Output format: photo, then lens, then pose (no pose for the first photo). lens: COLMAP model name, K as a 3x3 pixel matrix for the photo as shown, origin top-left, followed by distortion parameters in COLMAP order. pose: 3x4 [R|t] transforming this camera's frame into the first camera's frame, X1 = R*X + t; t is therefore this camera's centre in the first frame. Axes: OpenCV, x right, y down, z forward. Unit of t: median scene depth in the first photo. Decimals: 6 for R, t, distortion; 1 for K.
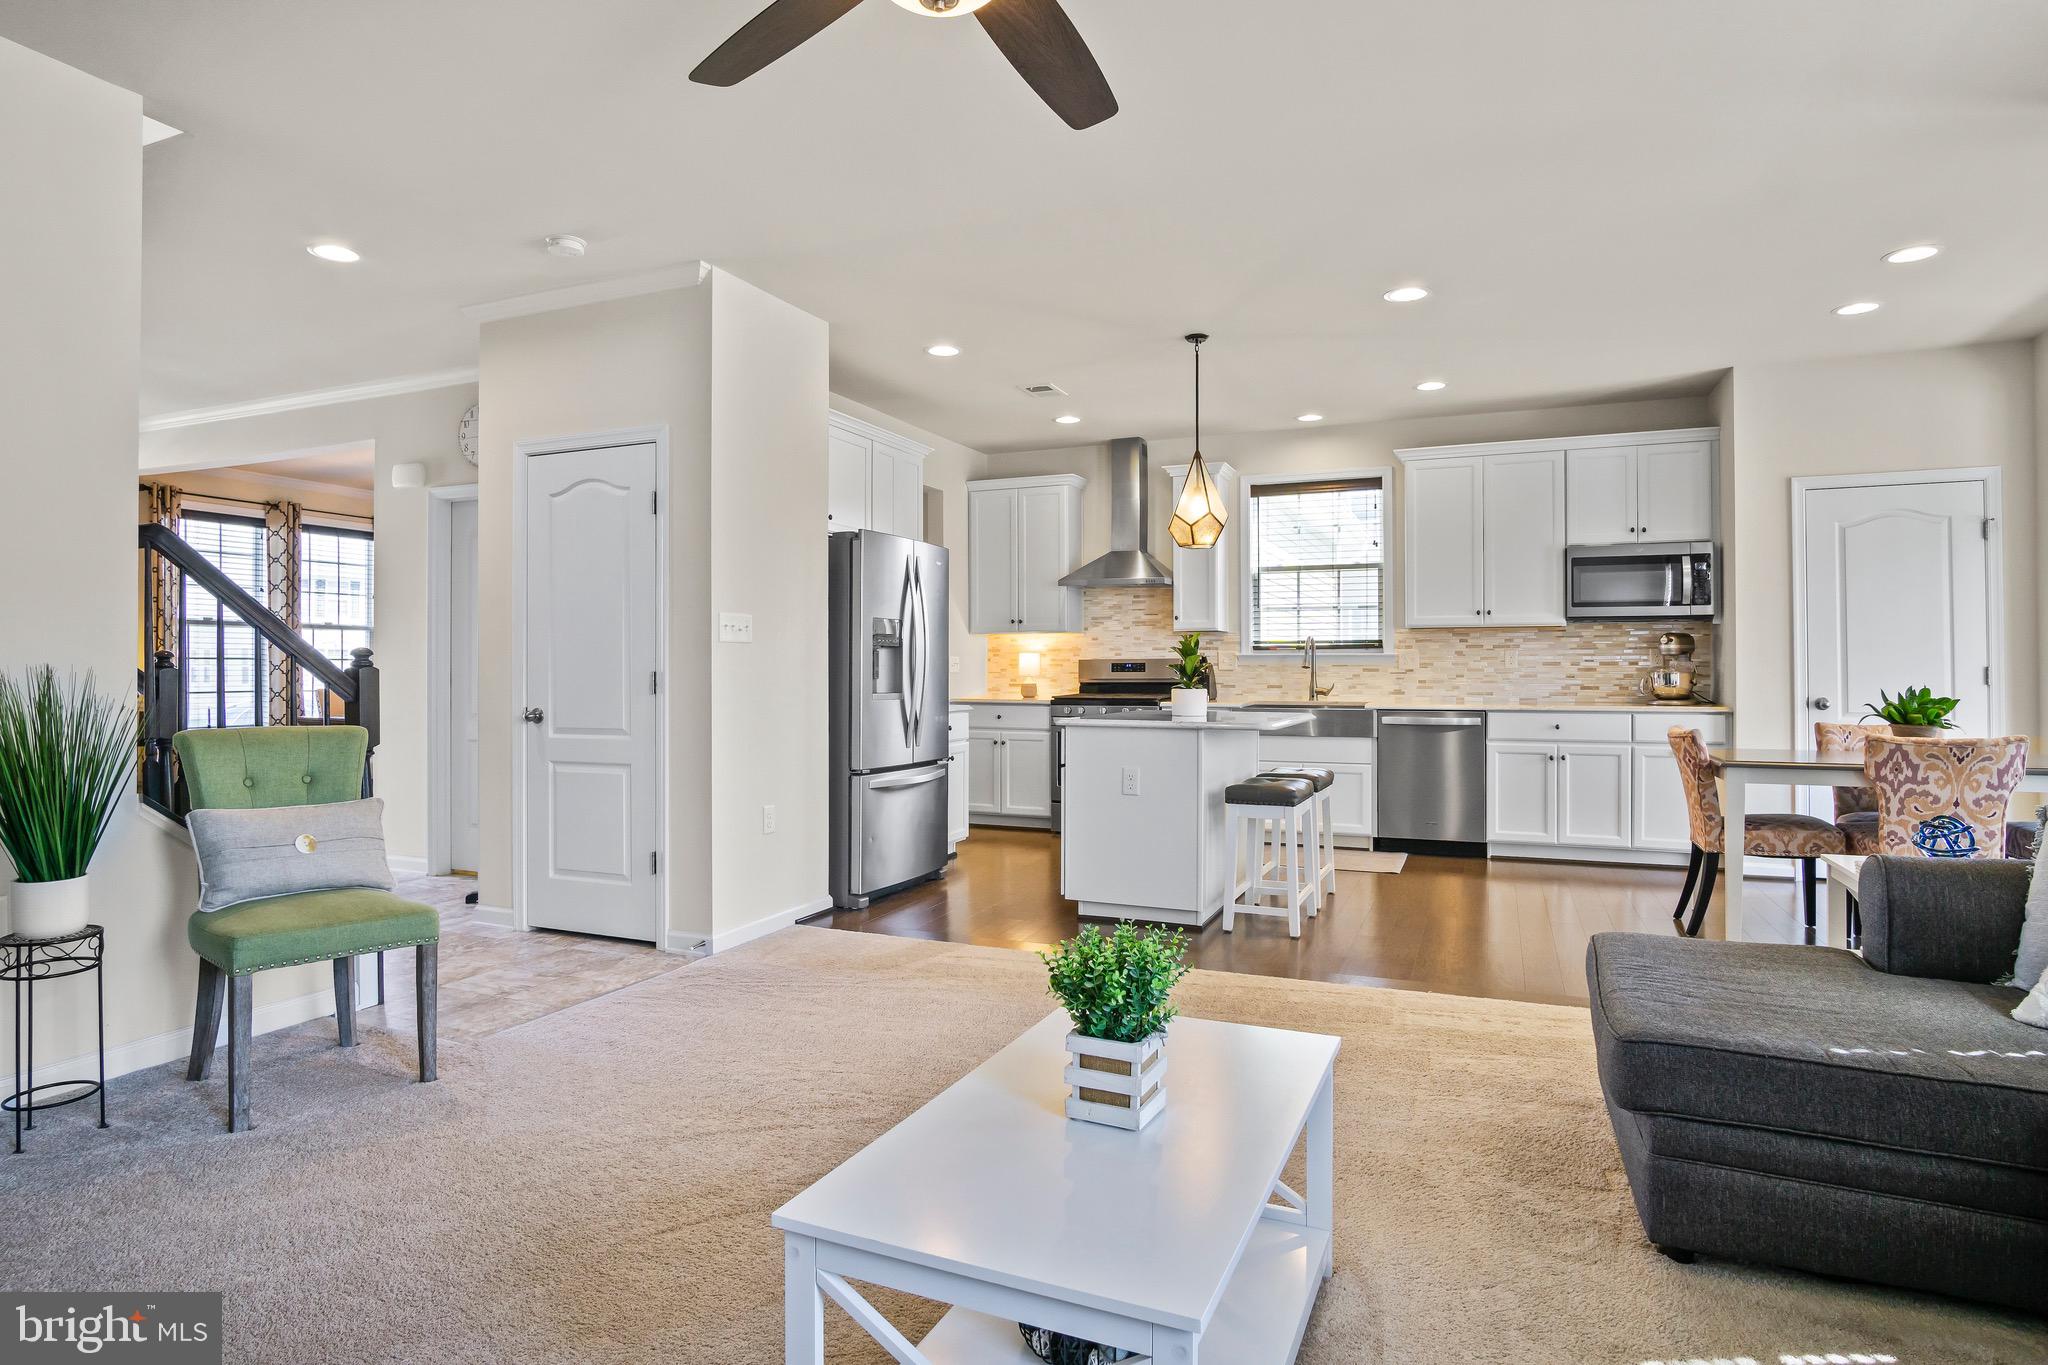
lens RADIAL K [[1125.5, 0, 980.8], [0, 1125.5, 657.0], [0, 0, 1]] dist [-0.019441, 0.000570]
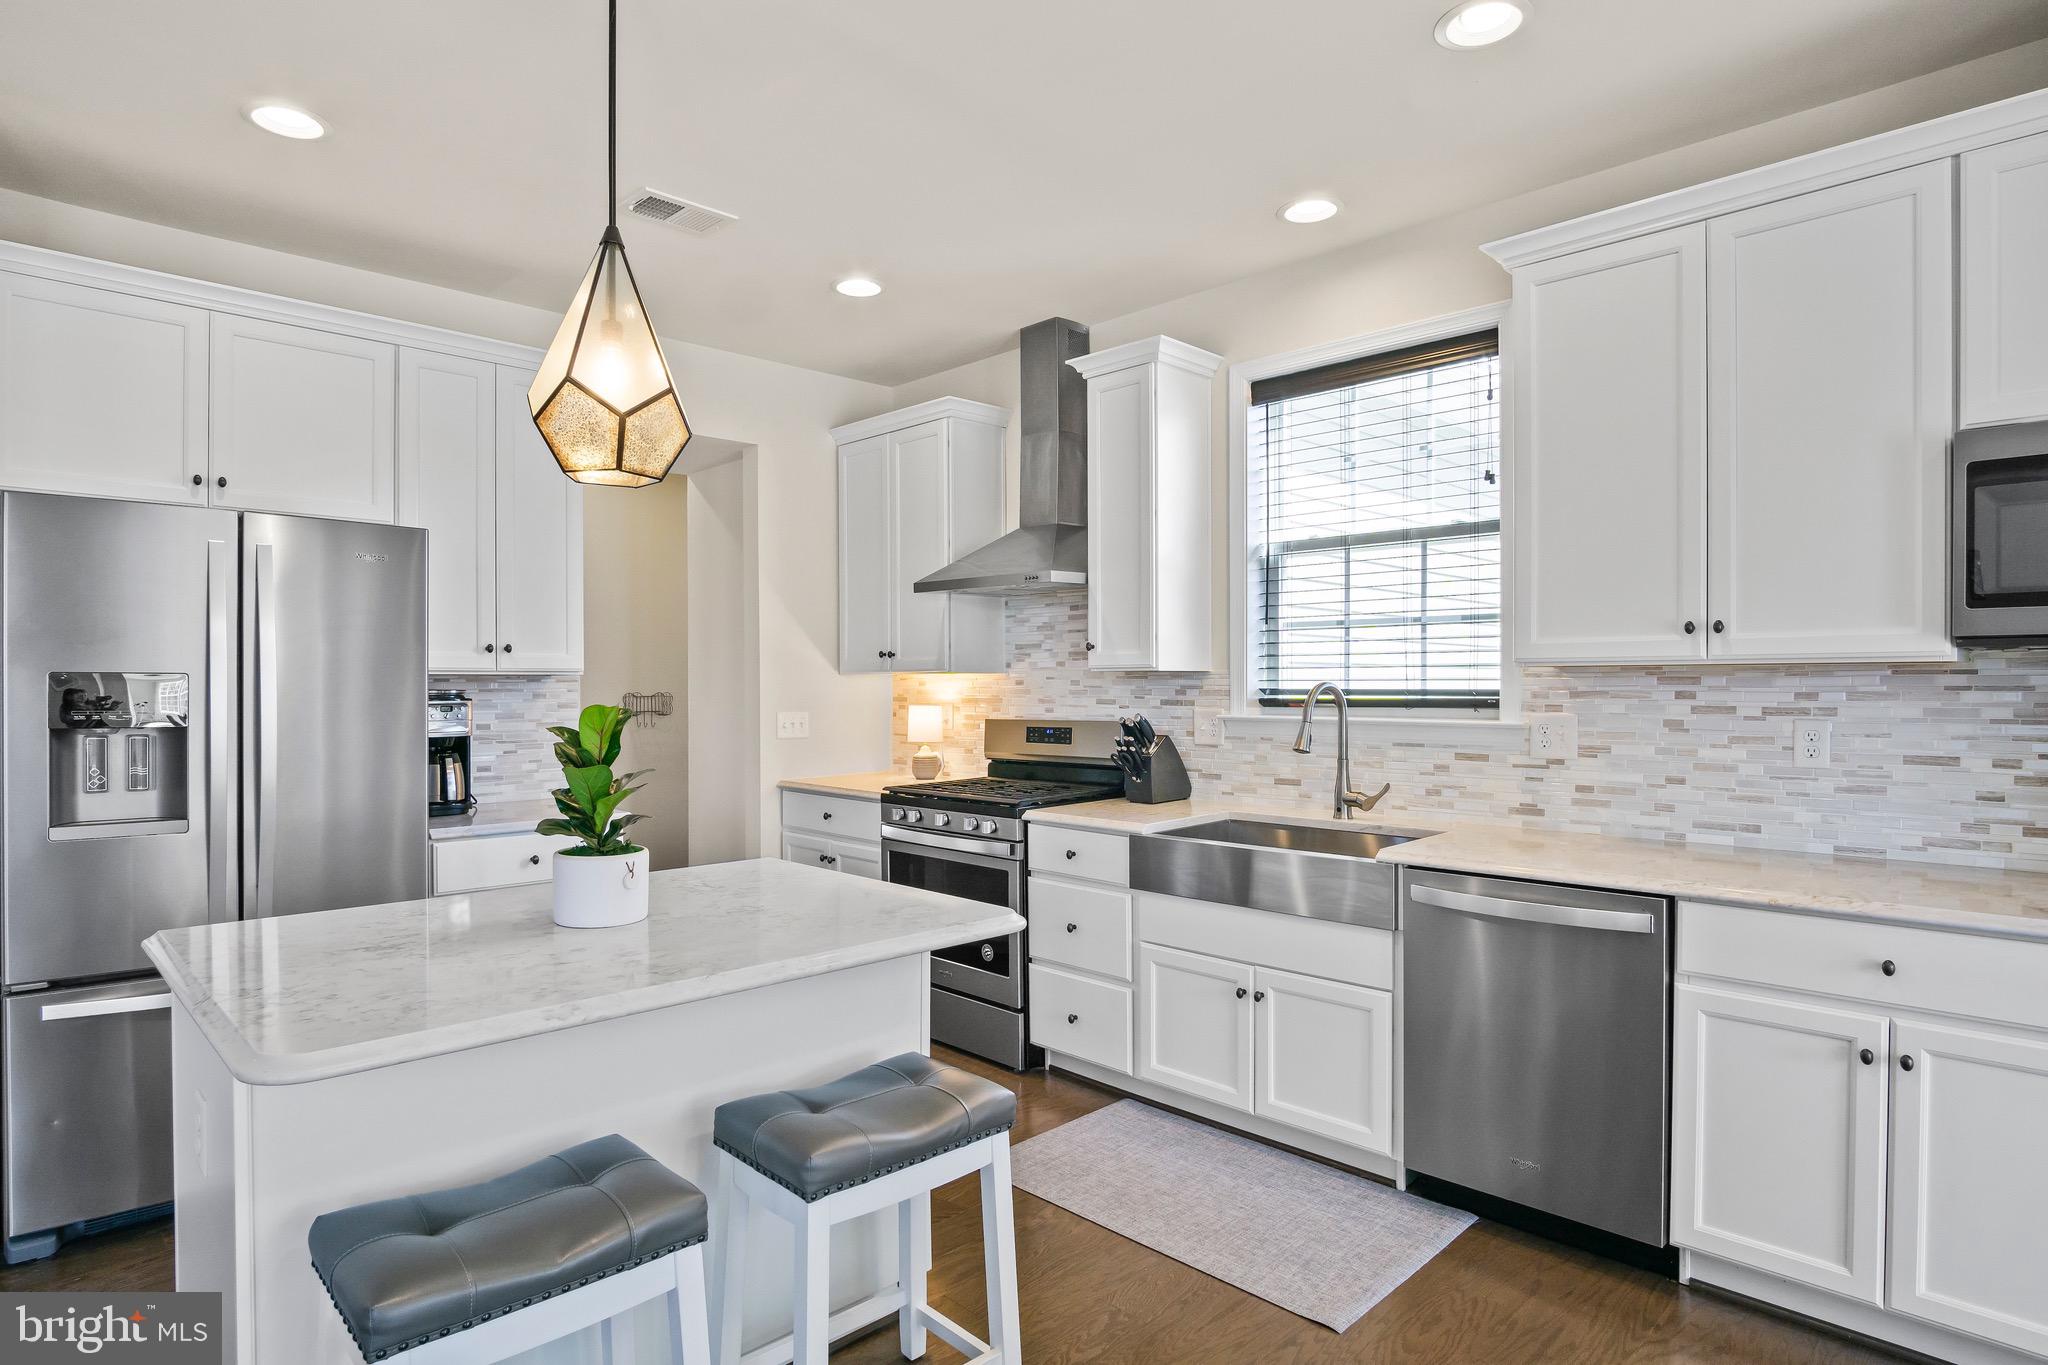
lens RADIAL K [[1112.4, 0, 992.8], [0, 1112.4, 690.4], [0, 0, 1]] dist [-0.019344, 0.001552]
pose [[0.930873, 0.000496, -0.365342, 0.337977], [0.005225, 0.999879, 0.014671, -0.023237], [0.365305, -0.015565, 0.930758, 0.524918]]
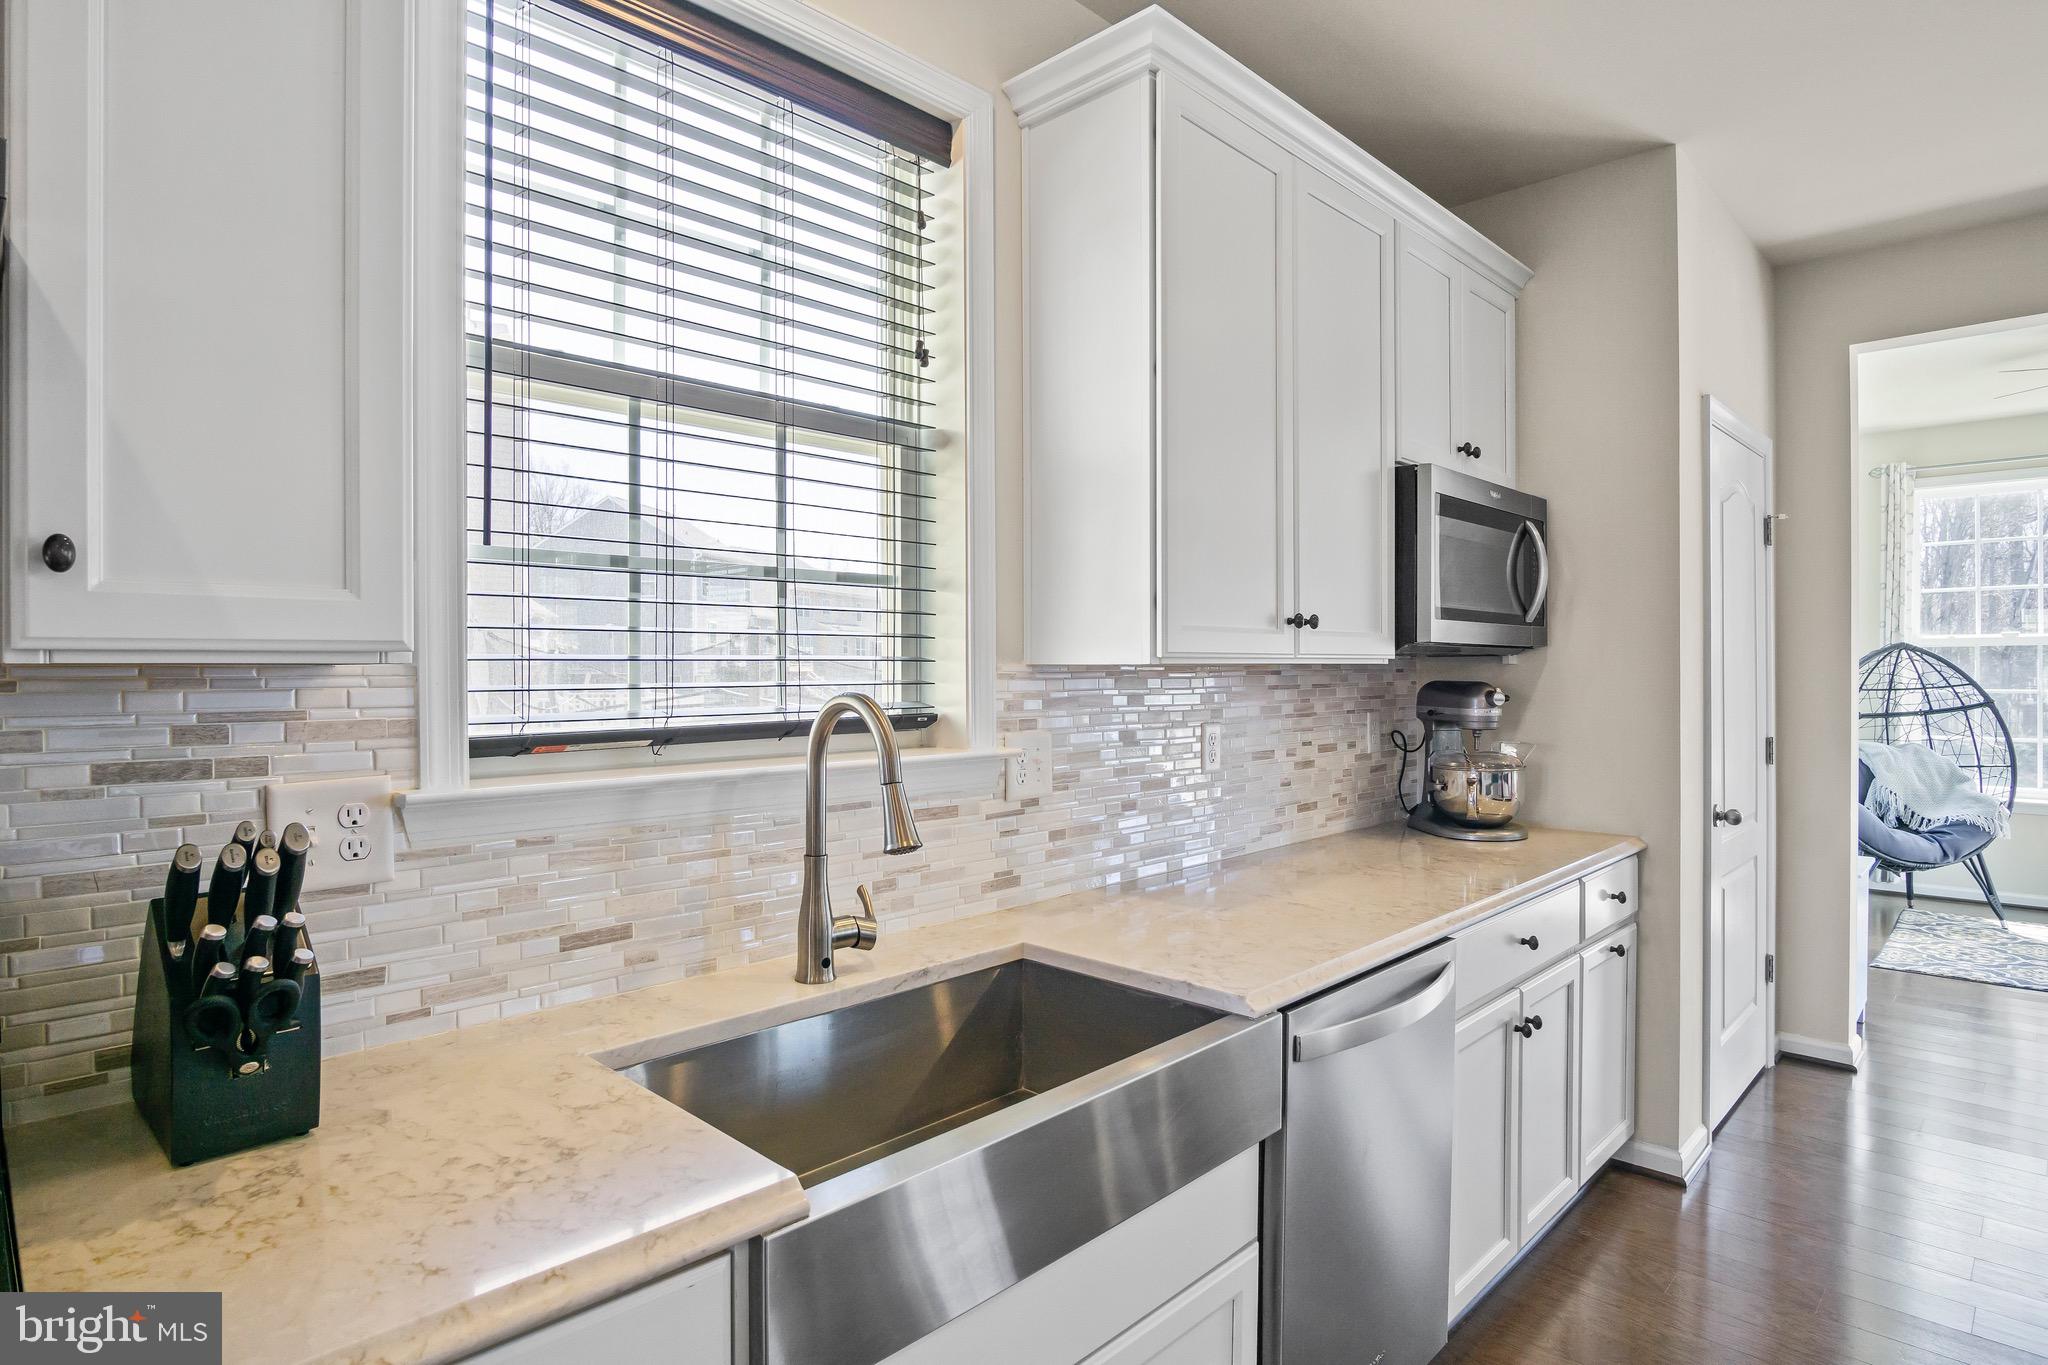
lens RADIAL K [[1104.6, 0, 1023.1], [0, 1104.6, 657.8], [0, 0, 1]] dist [-0.032993, 0.000432]
pose [[0.330767, 0.006085, 0.943693, 0.105442], [-0.006482, 0.999970, -0.004175, -0.025302], [-0.943690, -0.004736, 0.330797, 0.911230]]
